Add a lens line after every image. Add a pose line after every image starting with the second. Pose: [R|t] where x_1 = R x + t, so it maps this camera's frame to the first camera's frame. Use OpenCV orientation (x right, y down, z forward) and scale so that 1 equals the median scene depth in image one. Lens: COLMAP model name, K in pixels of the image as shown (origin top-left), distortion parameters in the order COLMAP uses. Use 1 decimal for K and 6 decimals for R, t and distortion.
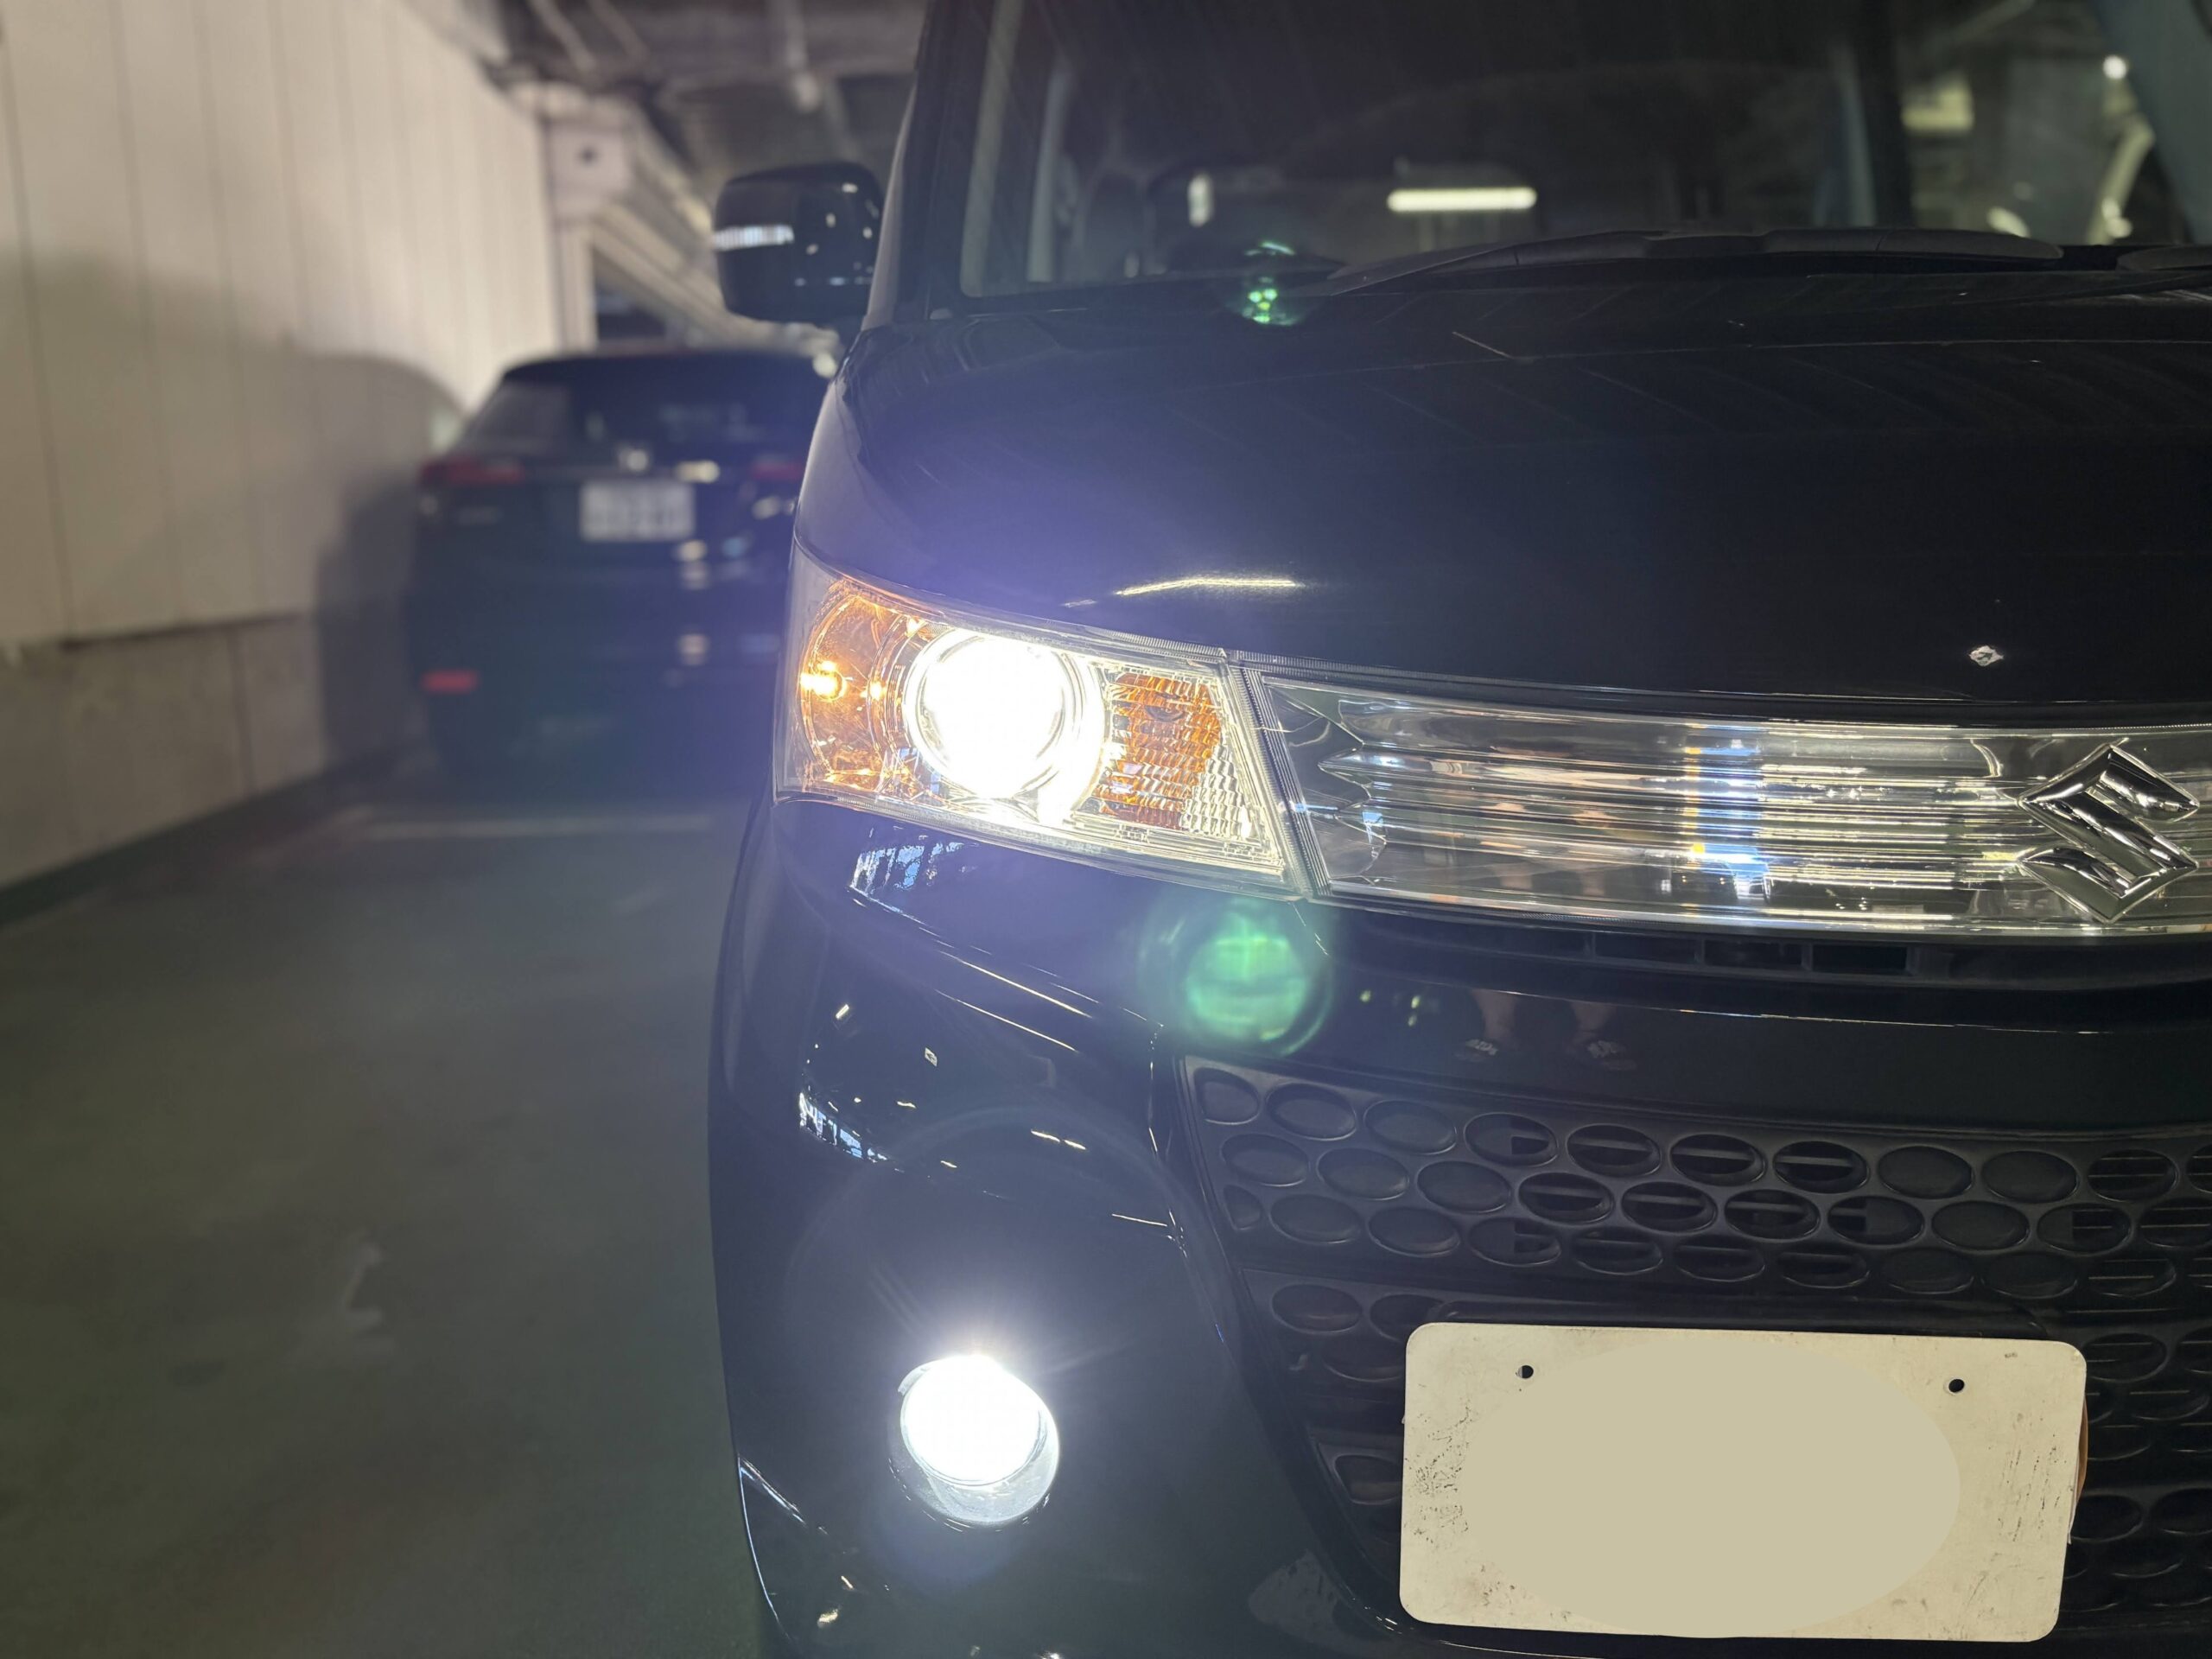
lens RADIAL K [[1761.4, 0, 1105.2], [0, 1761.4, 838.7], [0, 0, 1]] dist [0.003381, -0.021763]
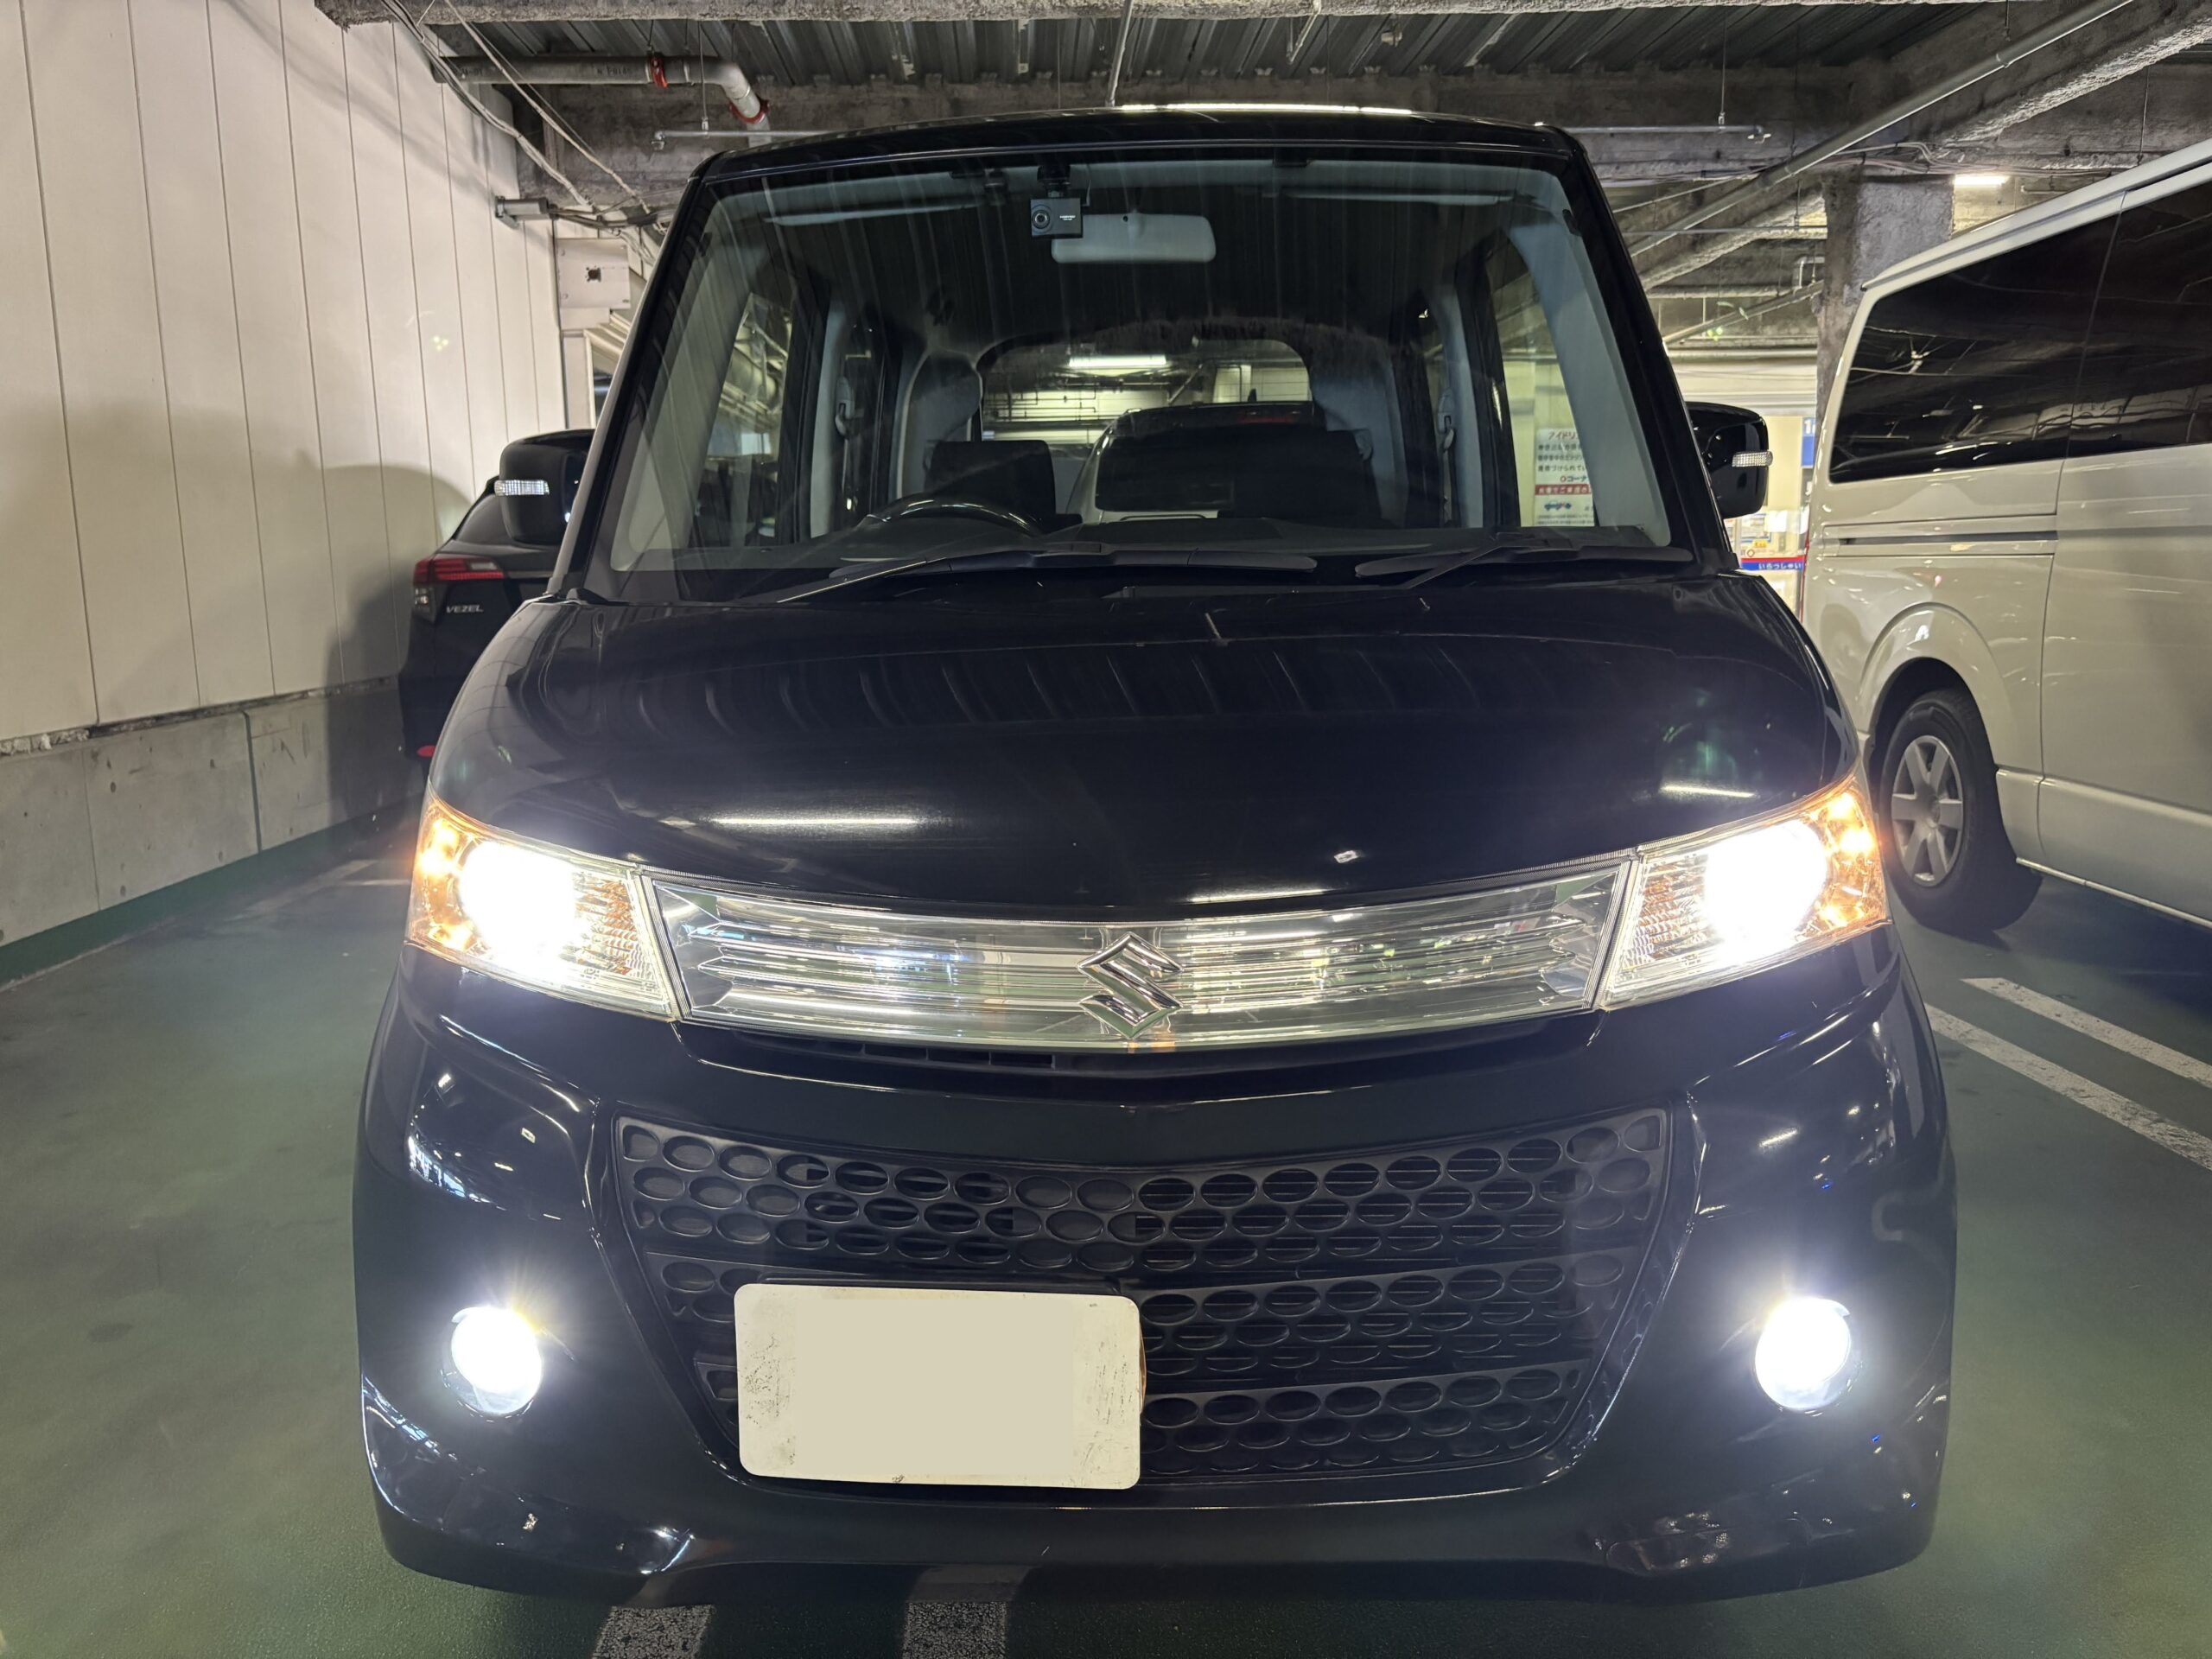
lens RADIAL K [[1662.6, 0, 1105.3], [0, 1662.6, 821.8], [0, 0, 1]] dist [0.009903, 0.005288]
pose [[0.999844, 0.001307, -0.017596, 0.489232], [-0.001745, 0.999688, -0.024903, -0.101095], [0.017558, 0.024930, 0.999535, -0.480434]]
